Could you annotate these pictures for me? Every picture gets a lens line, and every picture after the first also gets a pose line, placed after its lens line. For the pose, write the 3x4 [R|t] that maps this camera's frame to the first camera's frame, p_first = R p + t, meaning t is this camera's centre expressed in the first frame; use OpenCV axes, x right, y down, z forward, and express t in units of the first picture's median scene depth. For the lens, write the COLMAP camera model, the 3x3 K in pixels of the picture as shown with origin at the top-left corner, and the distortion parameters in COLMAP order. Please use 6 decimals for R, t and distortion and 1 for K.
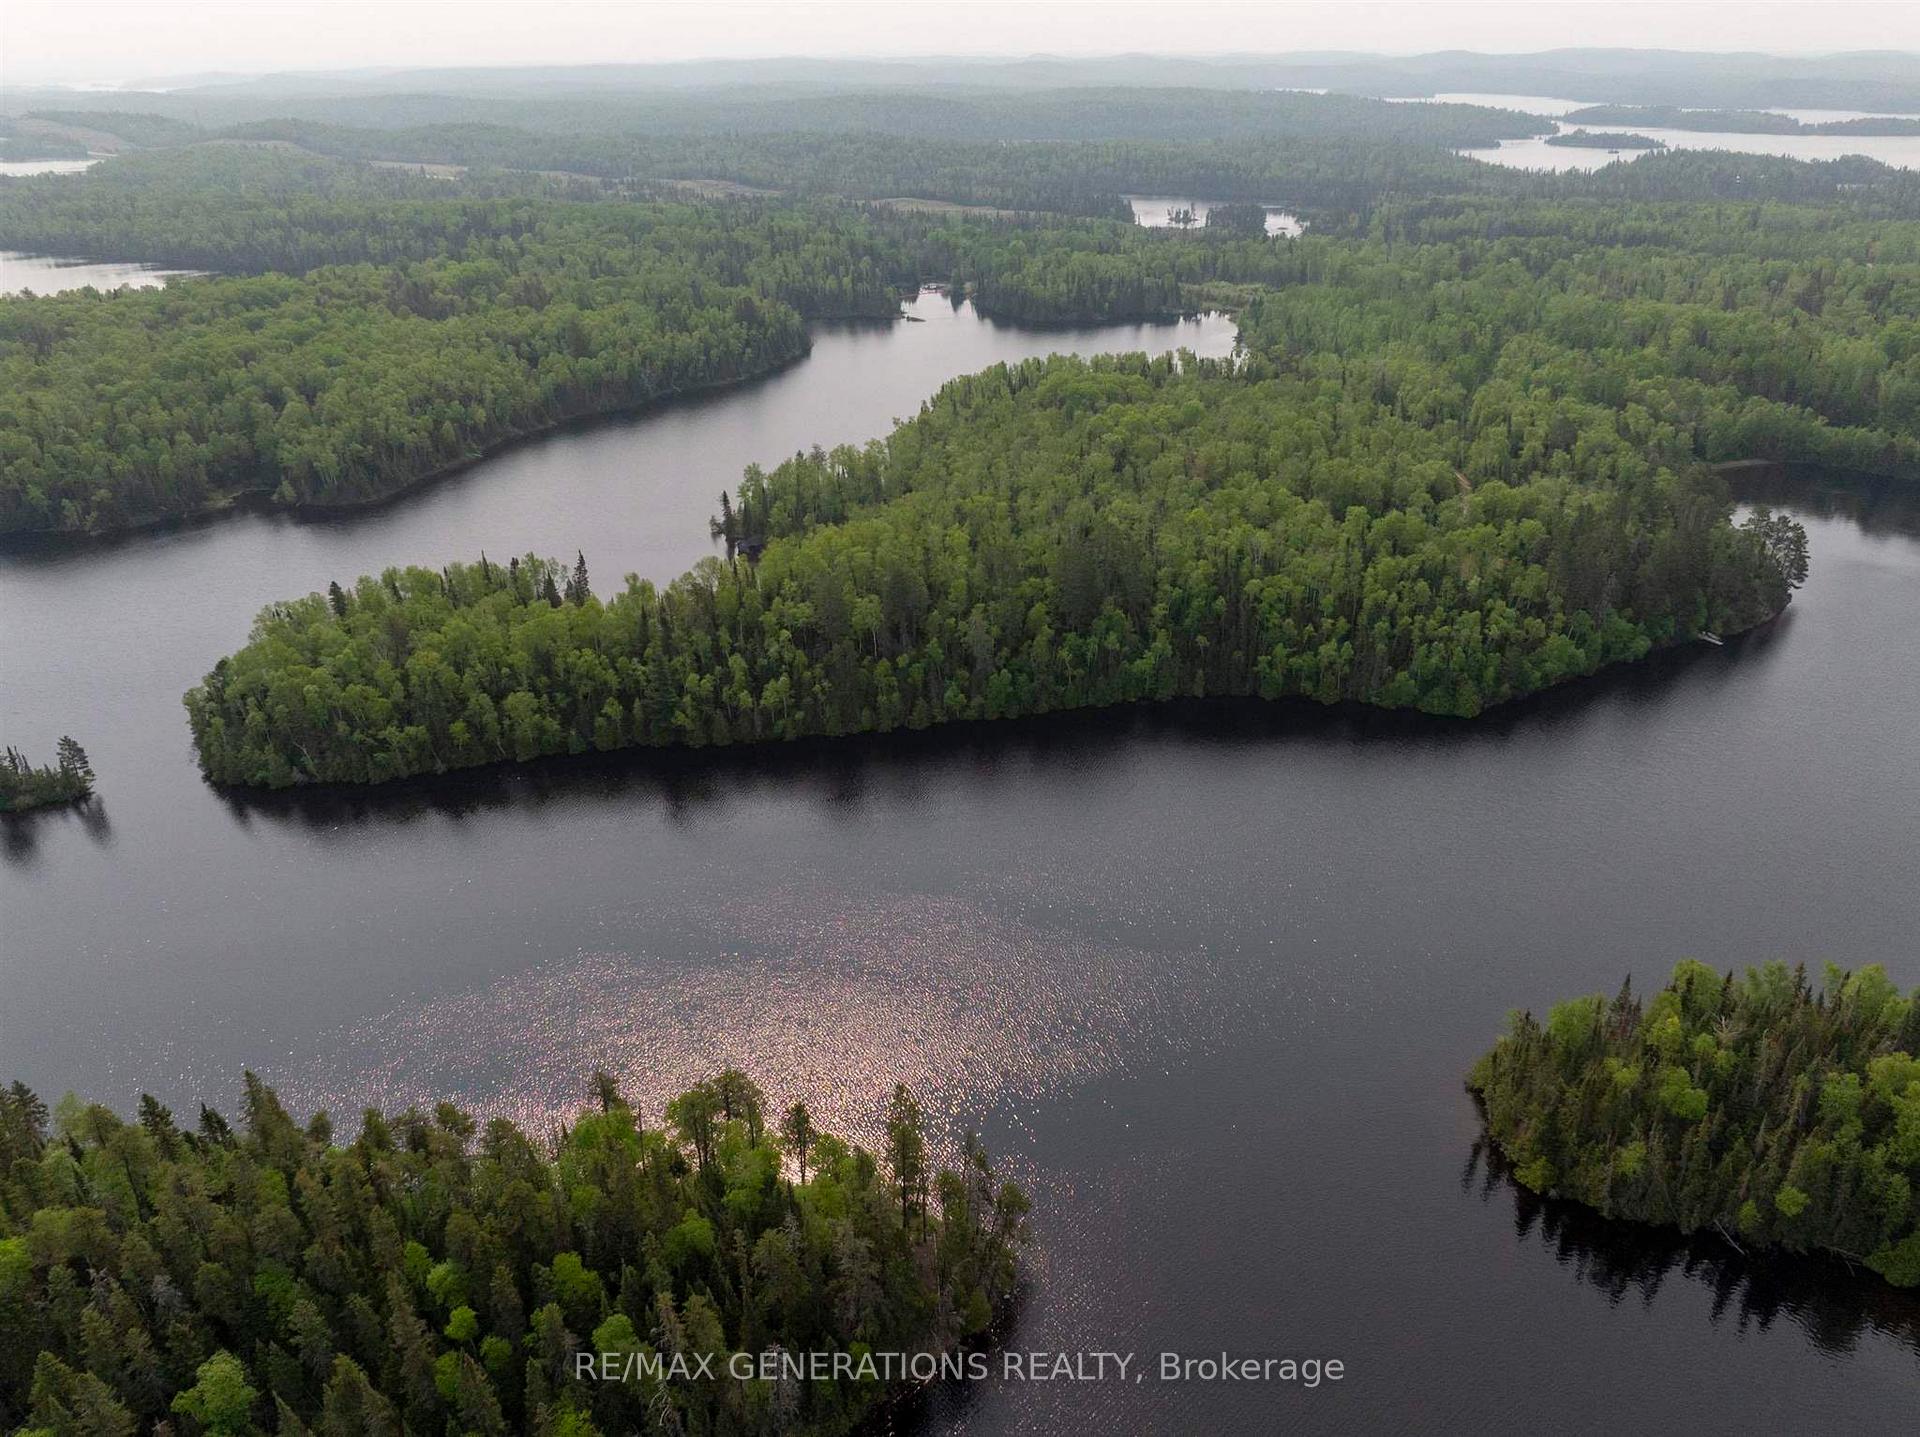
lens RADIAL K [[1354.6, 0, 960.0], [0, 1354.6, 718.5], [0, 0, 1]] dist [-0.051781, 0.022329]
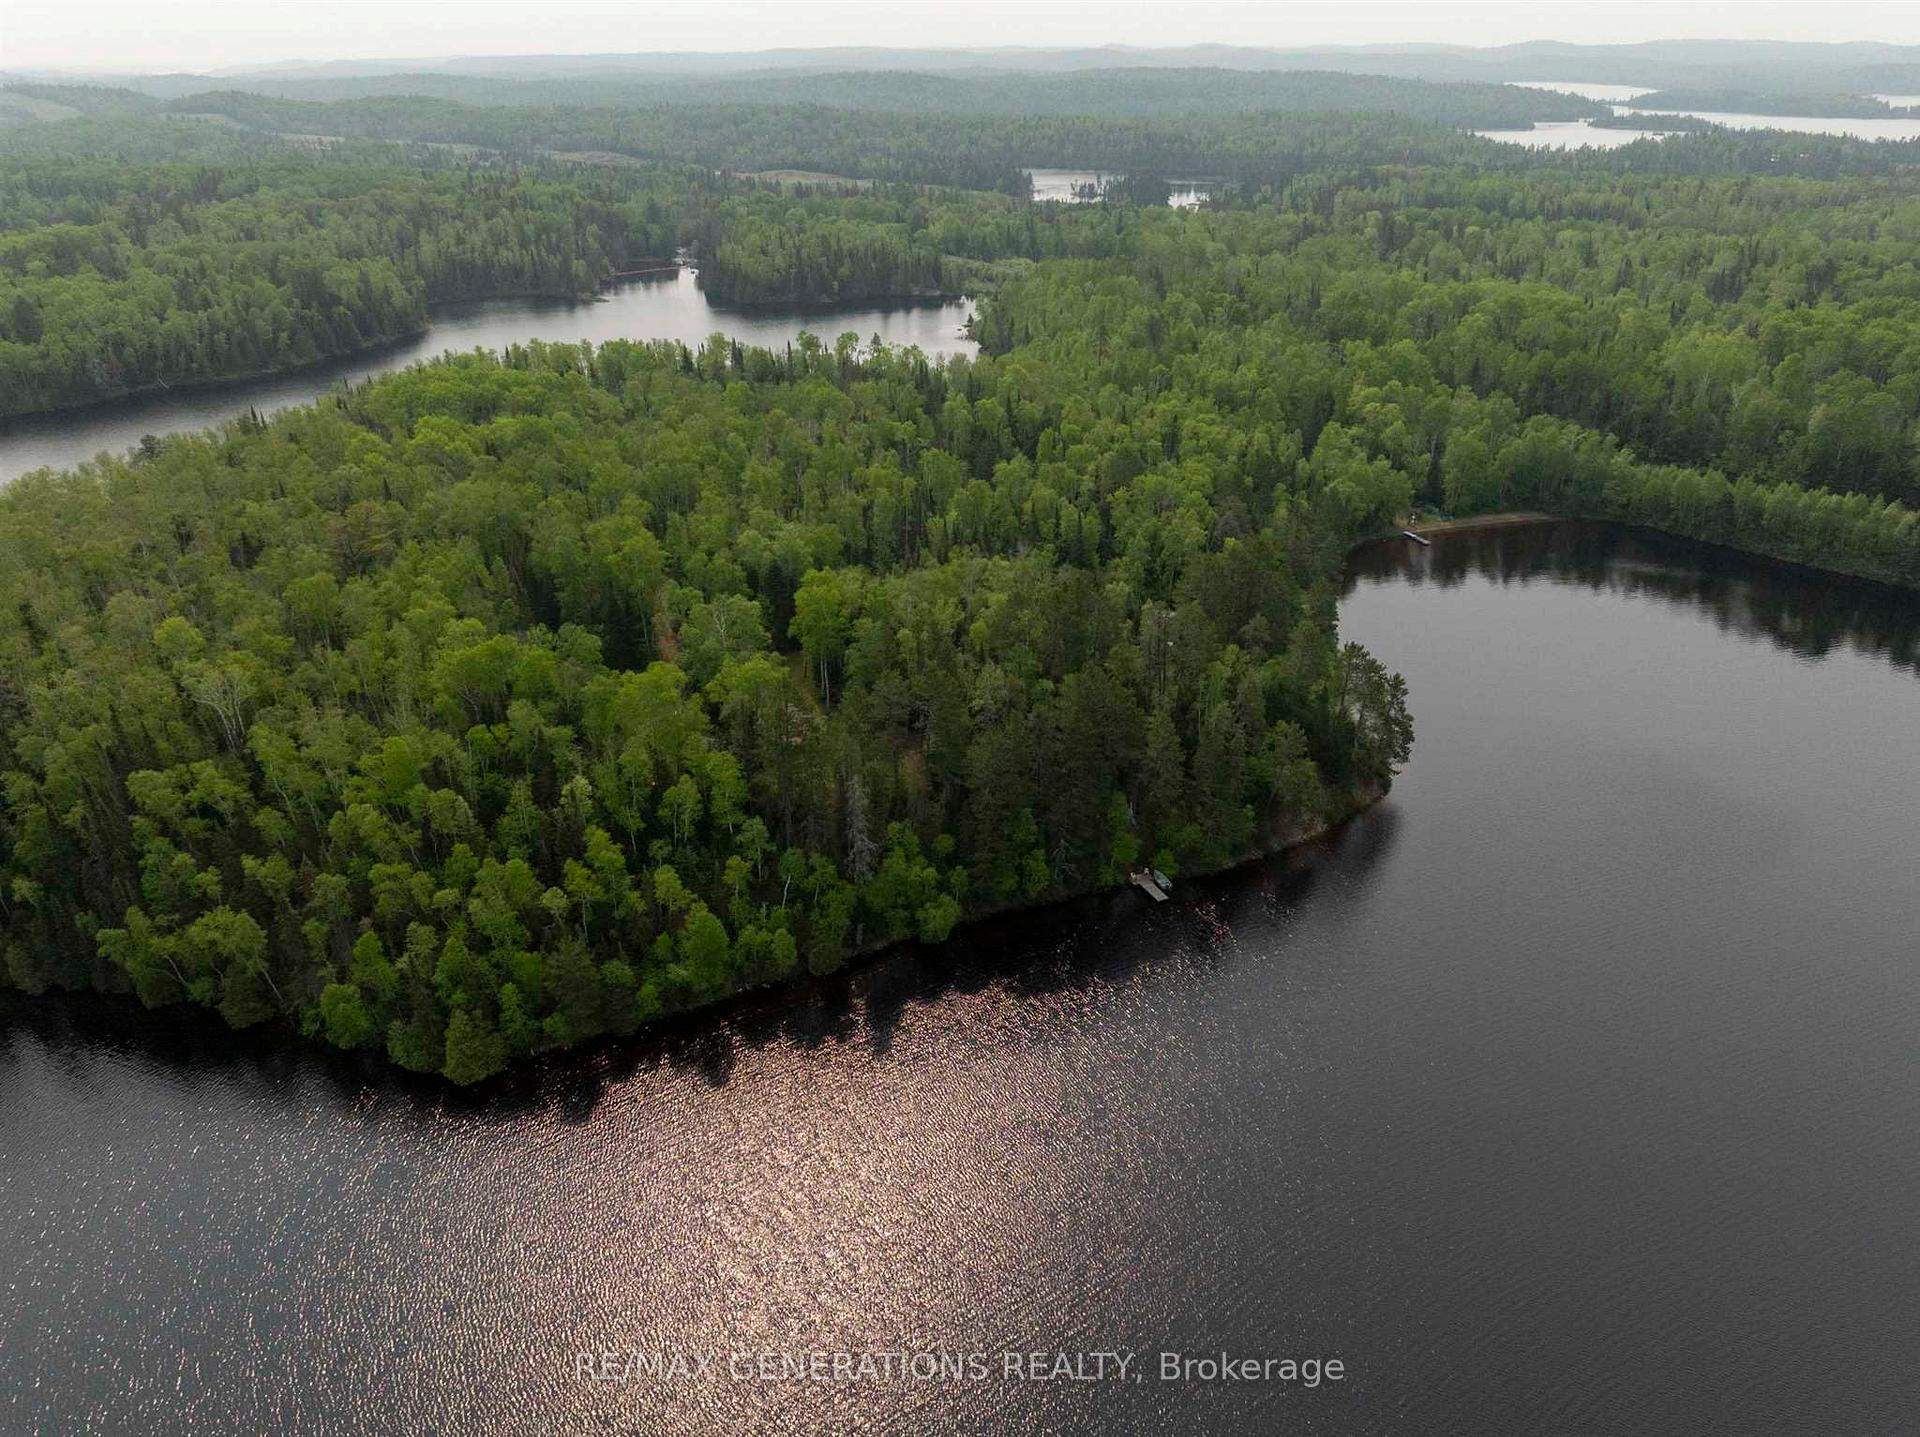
lens RADIAL K [[1354.6, 0, 960.0], [0, 1354.6, 718.5], [0, 0, 1]] dist [-0.051781, 0.022329]
pose [[0.997671, 0.032598, -0.059909, 0.374139], [-0.032451, 0.999467, 0.003416, -0.090012], [0.059988, -0.001464, 0.998198, 0.339775]]
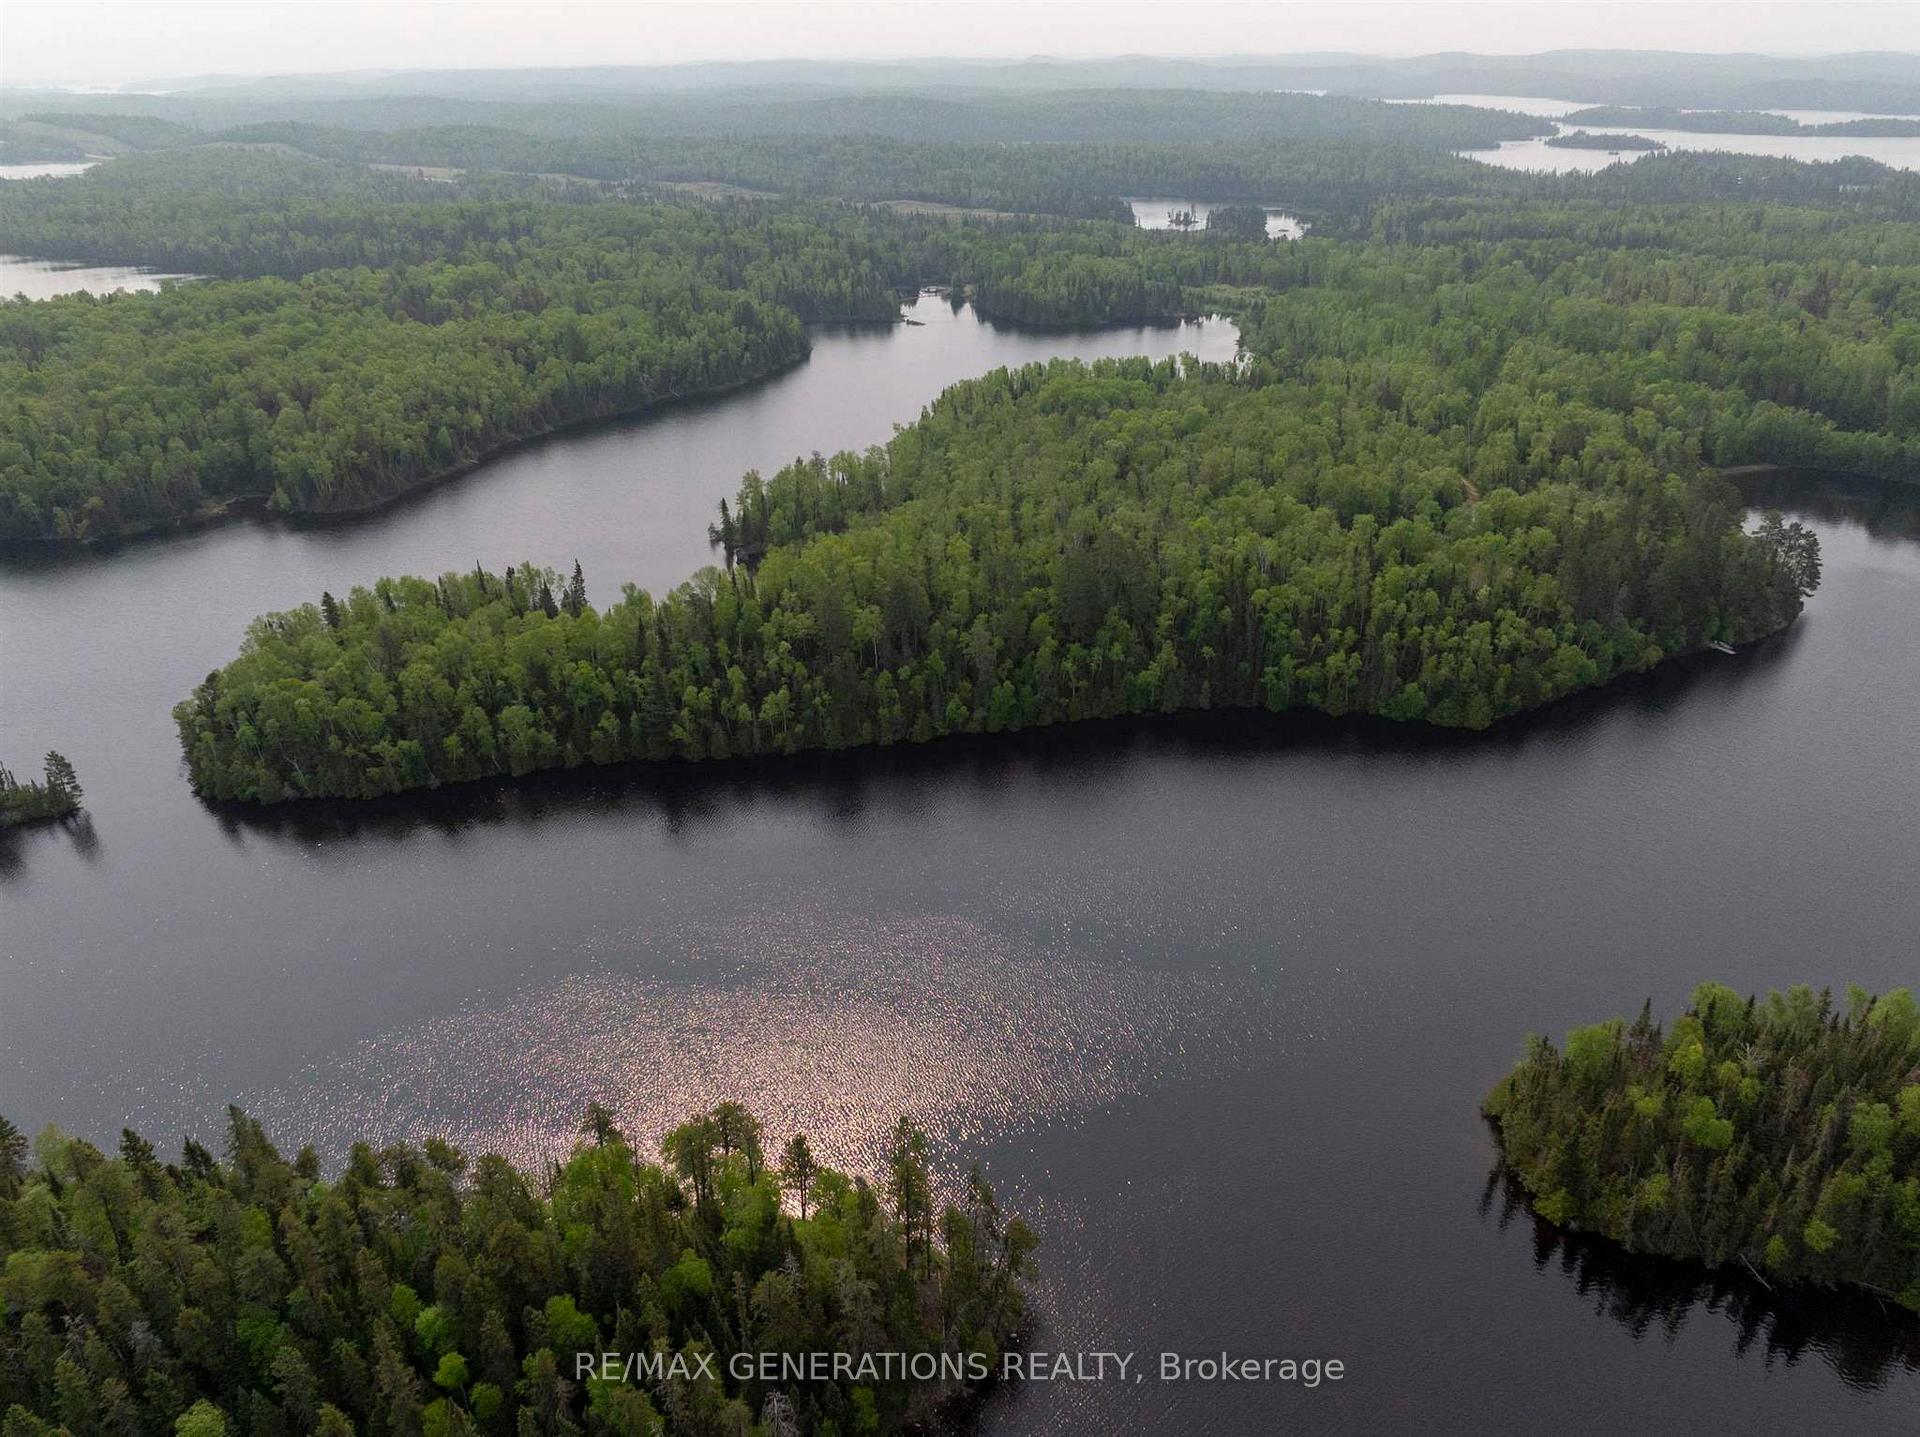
lens RADIAL K [[1354.6, 0, 960.0], [0, 1354.6, 718.5], [0, 0, 1]] dist [-0.051781, 0.022329]
pose [[0.999999, -0.001144, 0.000320, -0.001284], [0.001144, 0.999999, -0.001095, -0.005188], [-0.000319, 0.001095, 0.999999, 0.010022]]
